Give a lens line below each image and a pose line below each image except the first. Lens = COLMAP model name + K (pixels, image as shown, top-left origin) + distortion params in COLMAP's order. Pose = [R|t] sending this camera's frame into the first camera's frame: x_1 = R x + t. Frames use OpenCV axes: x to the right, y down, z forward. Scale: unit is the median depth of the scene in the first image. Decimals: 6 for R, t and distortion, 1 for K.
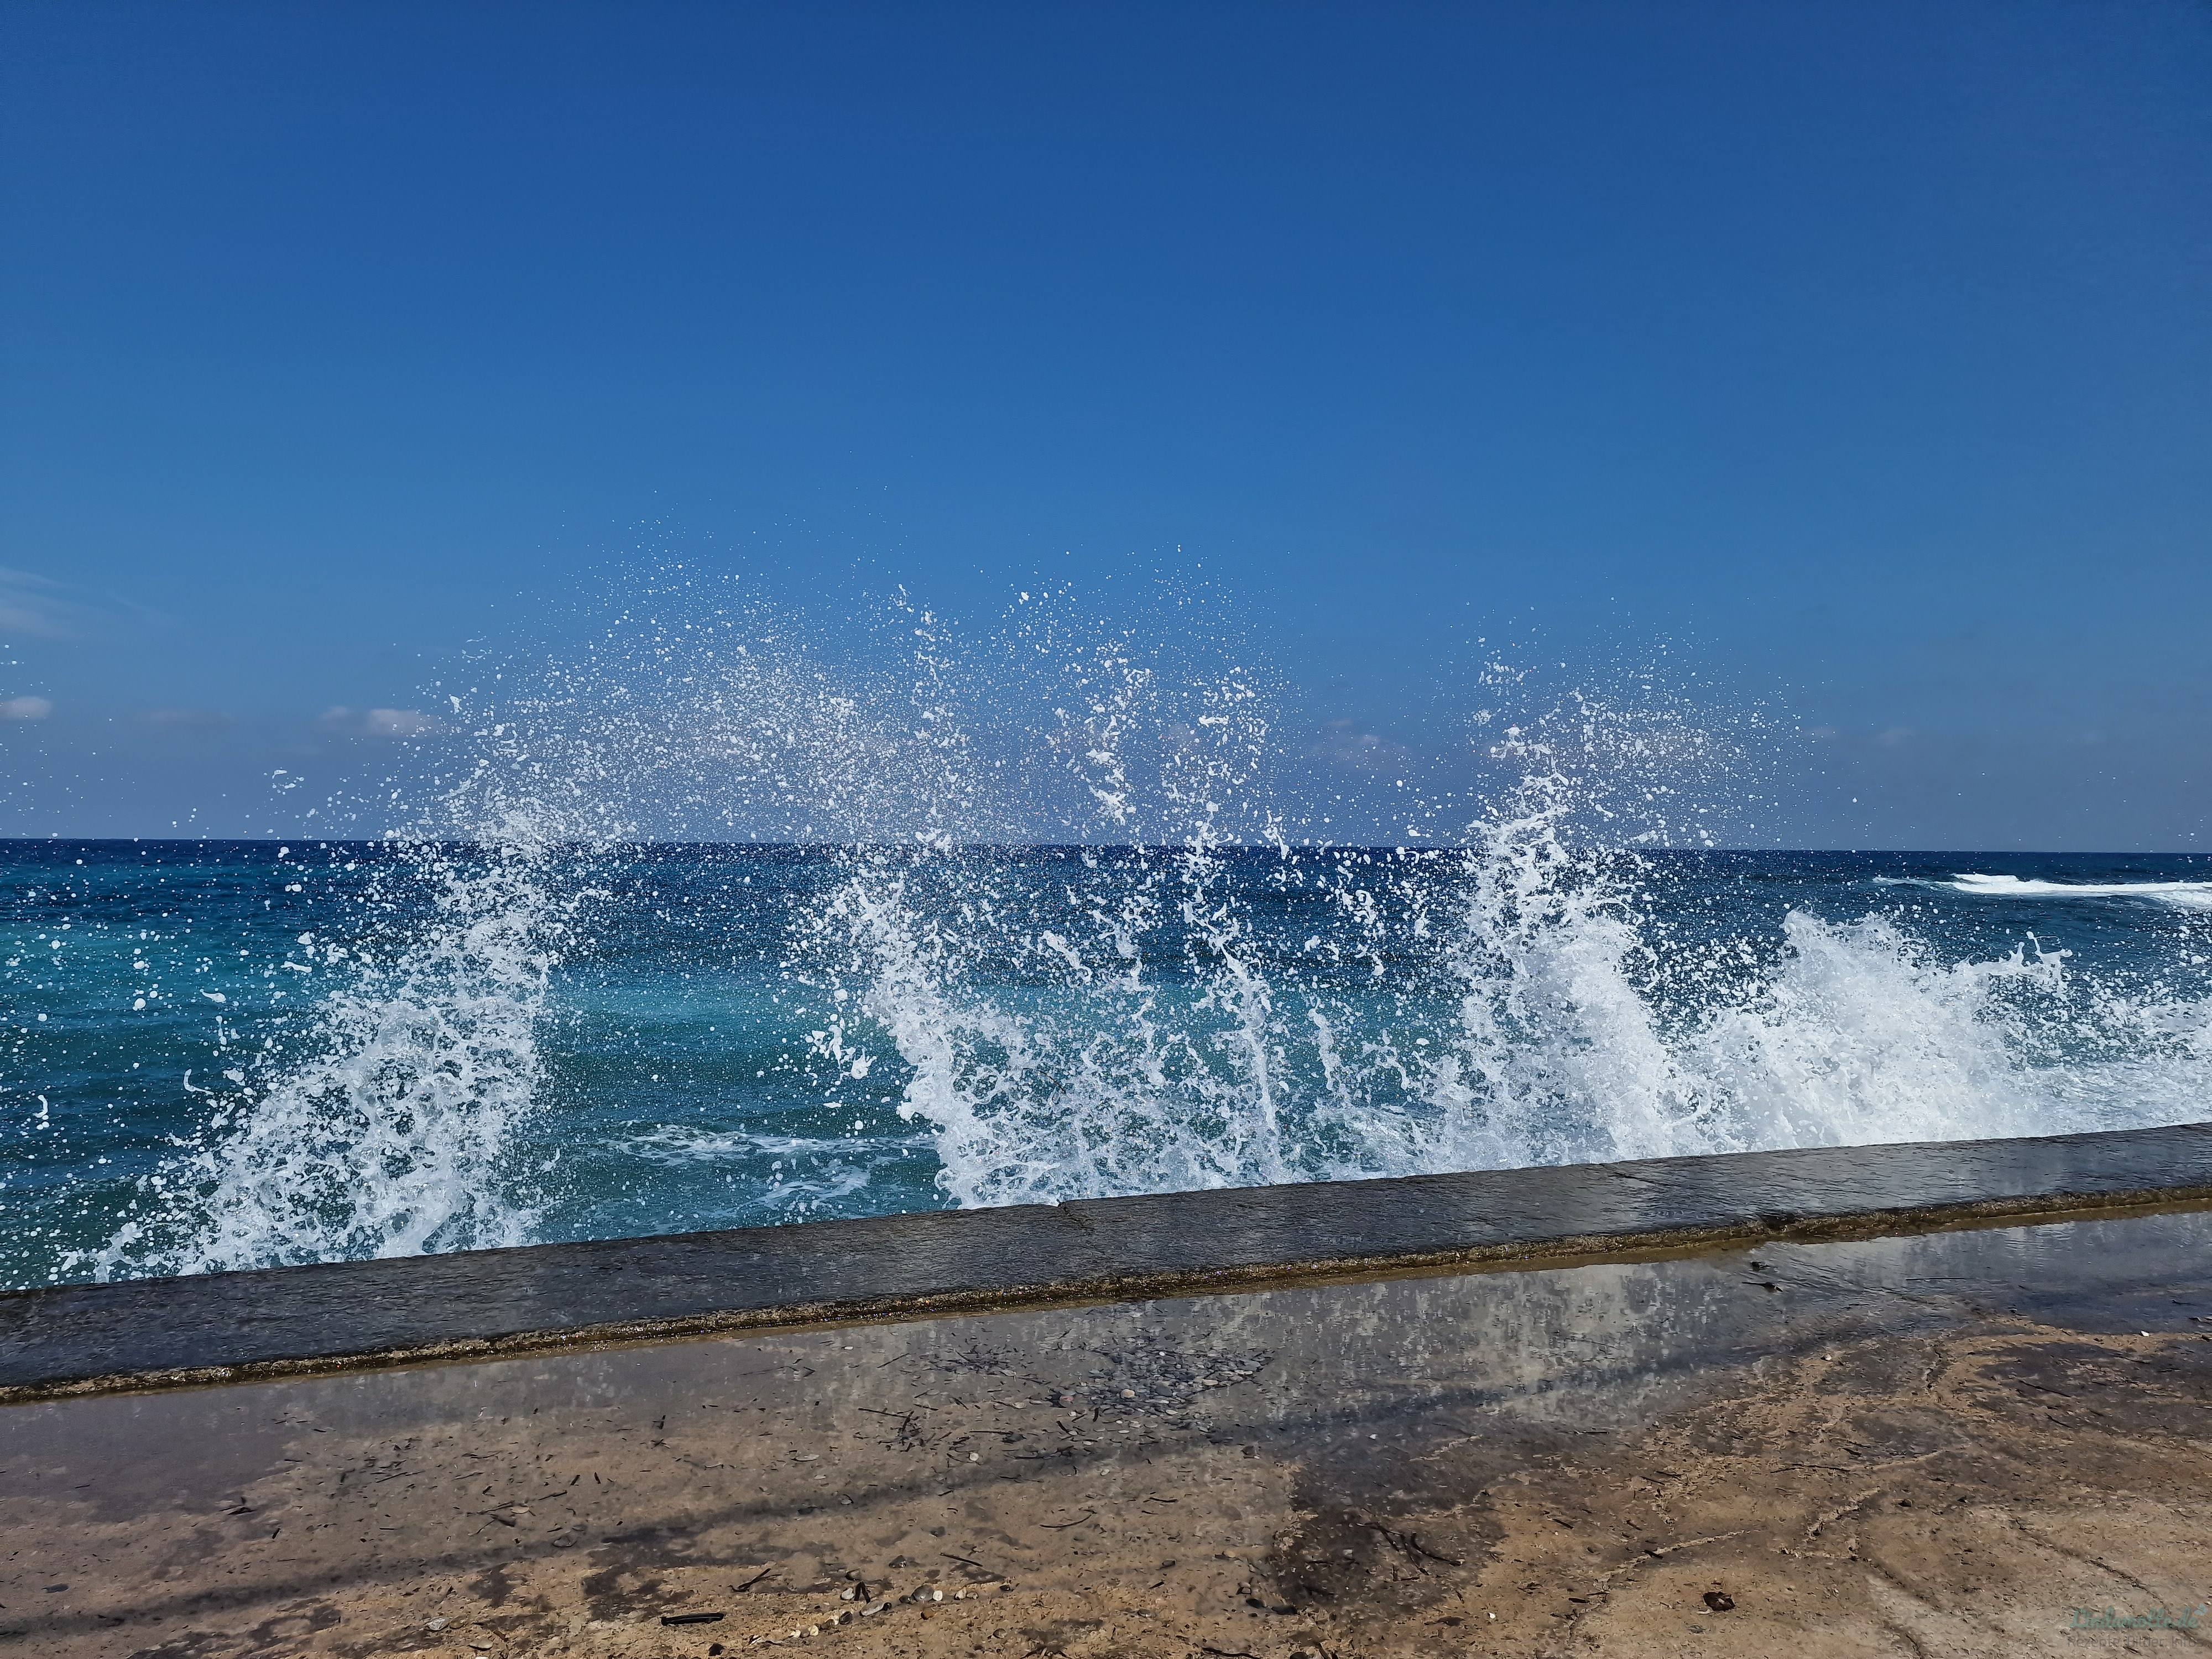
lens RADIAL K [[1466.4, 0, 1095.5], [0, 1466.4, 819.2], [0, 0, 1]] dist [-0.031394, -0.017845]
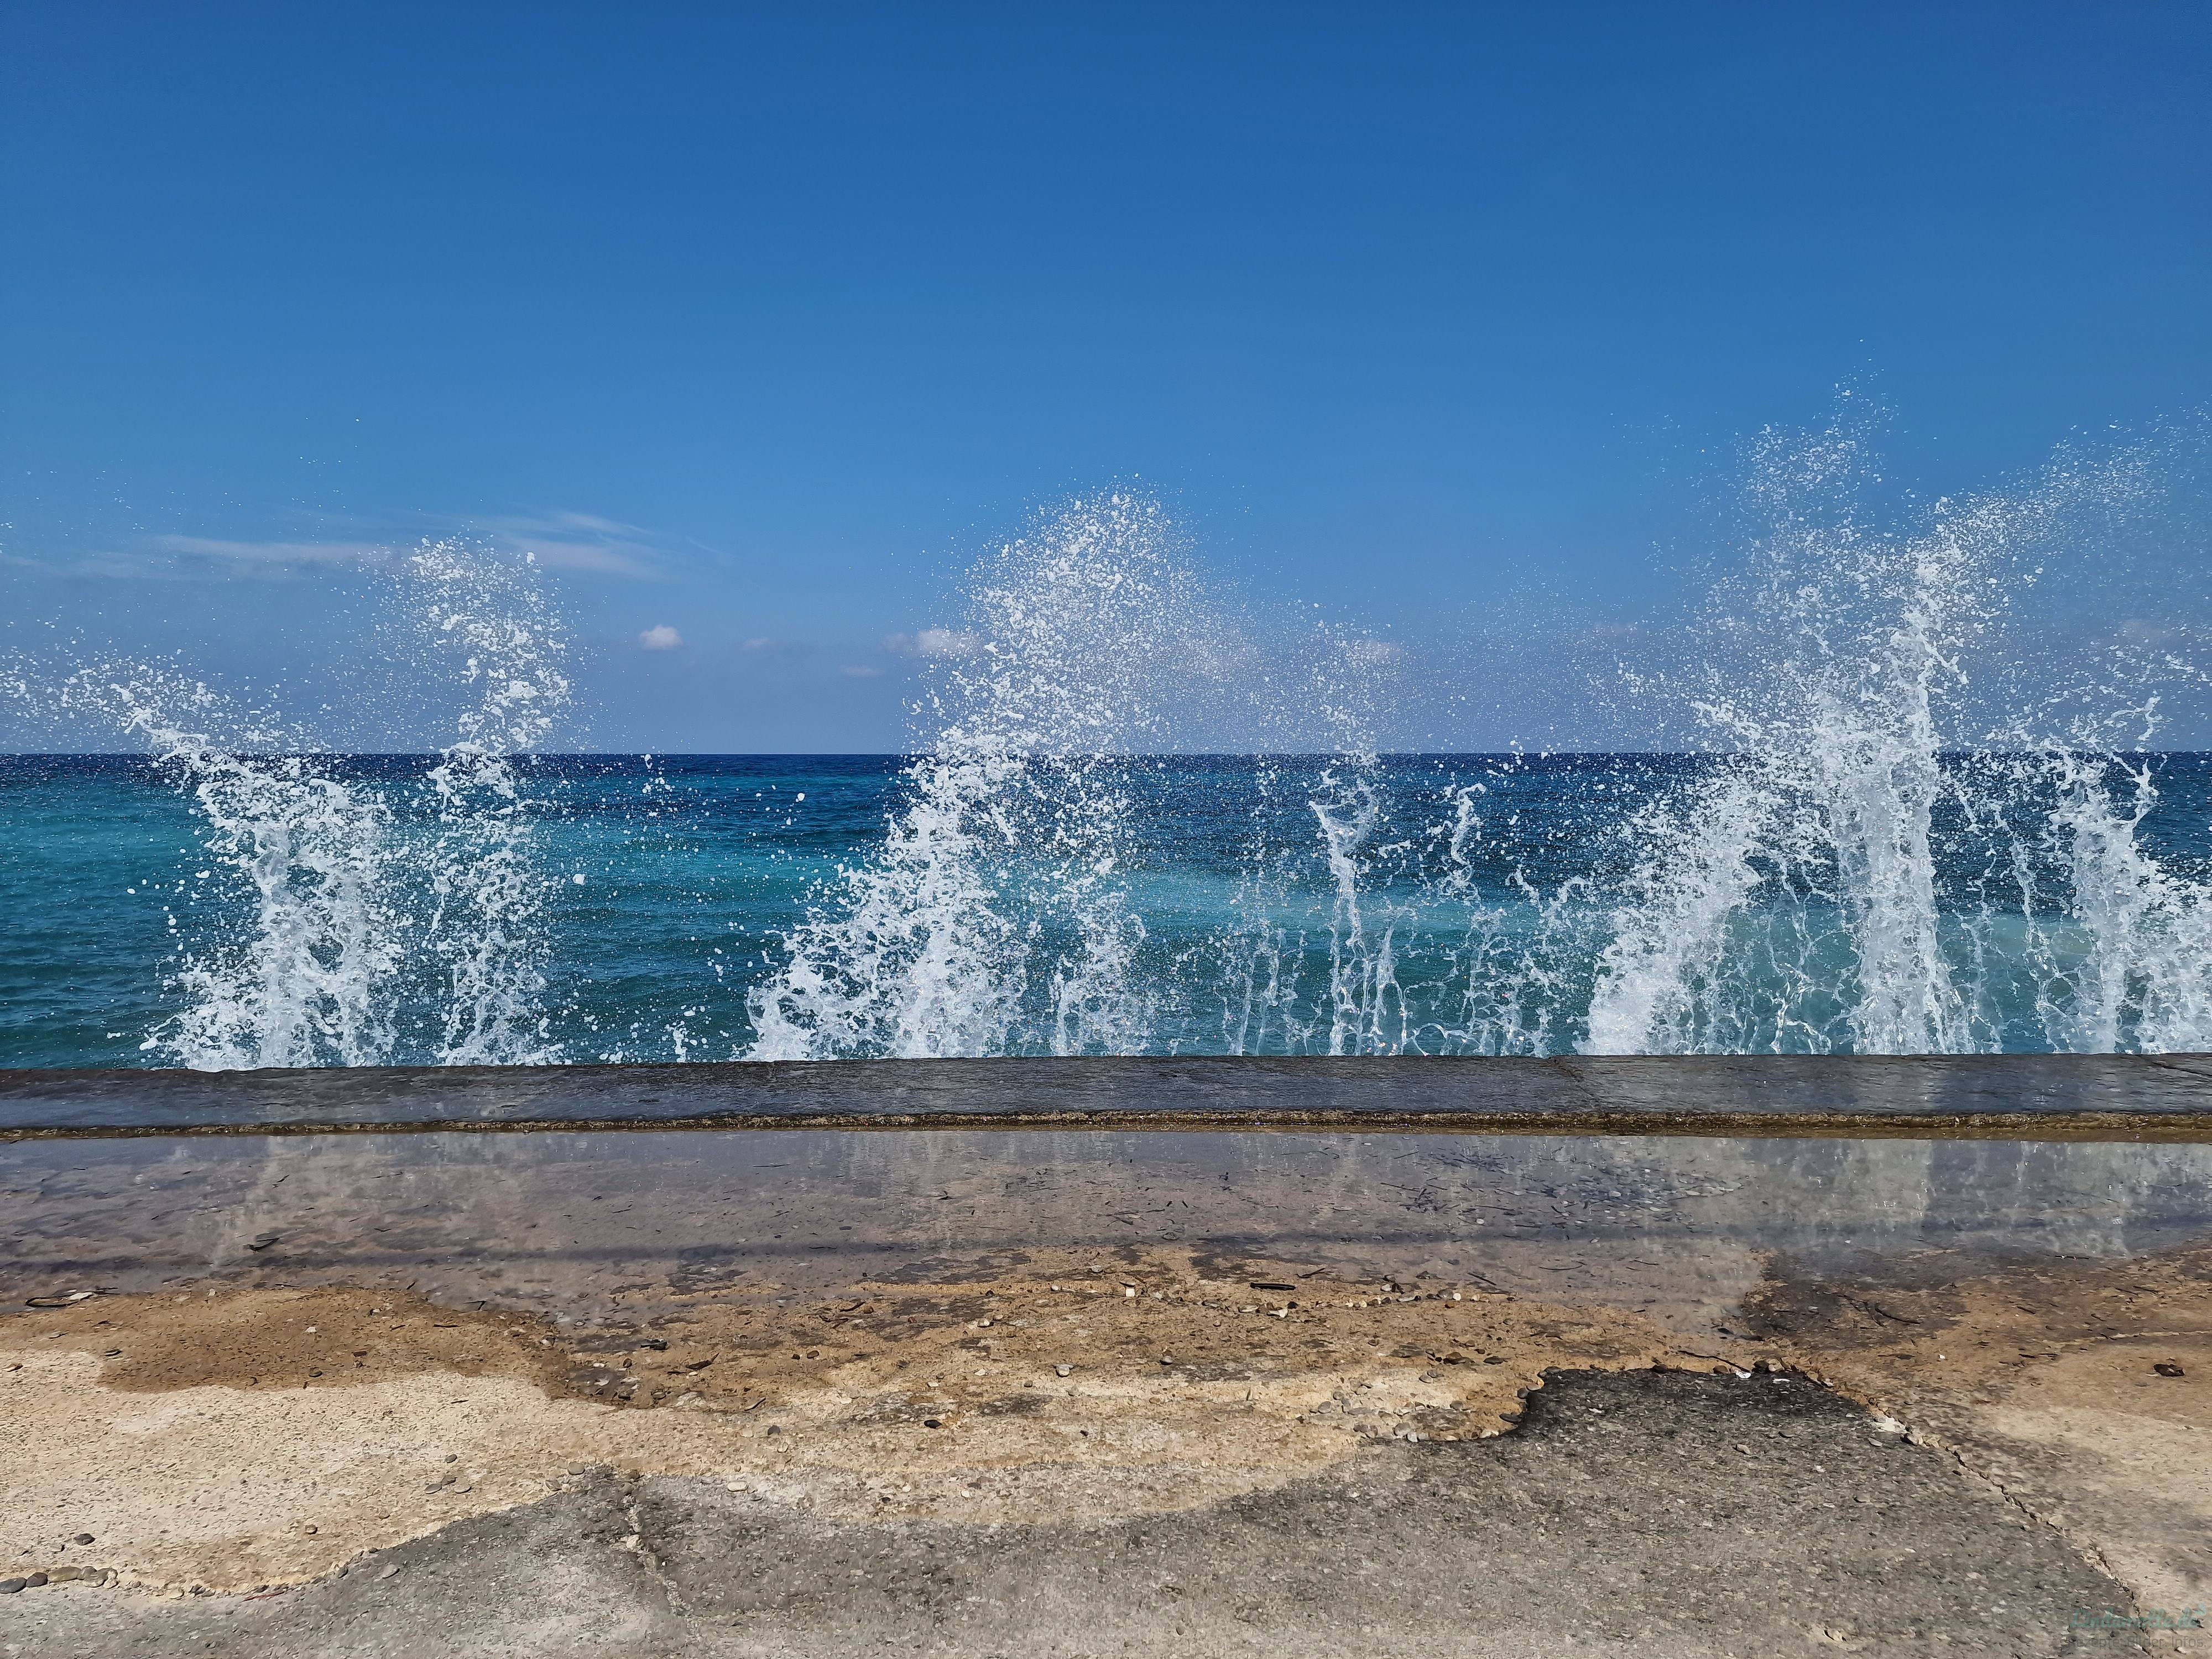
lens RADIAL K [[1466.4, 0, 1086.7], [0, 1466.4, 829.0], [0, 0, 1]] dist [-0.031394, -0.017845]
pose [[0.947555, -0.008428, -0.319480, -0.004336], [0.030901, 0.997385, 0.065338, 0.030120], [0.318094, -0.071784, 0.945338, -0.268116]]
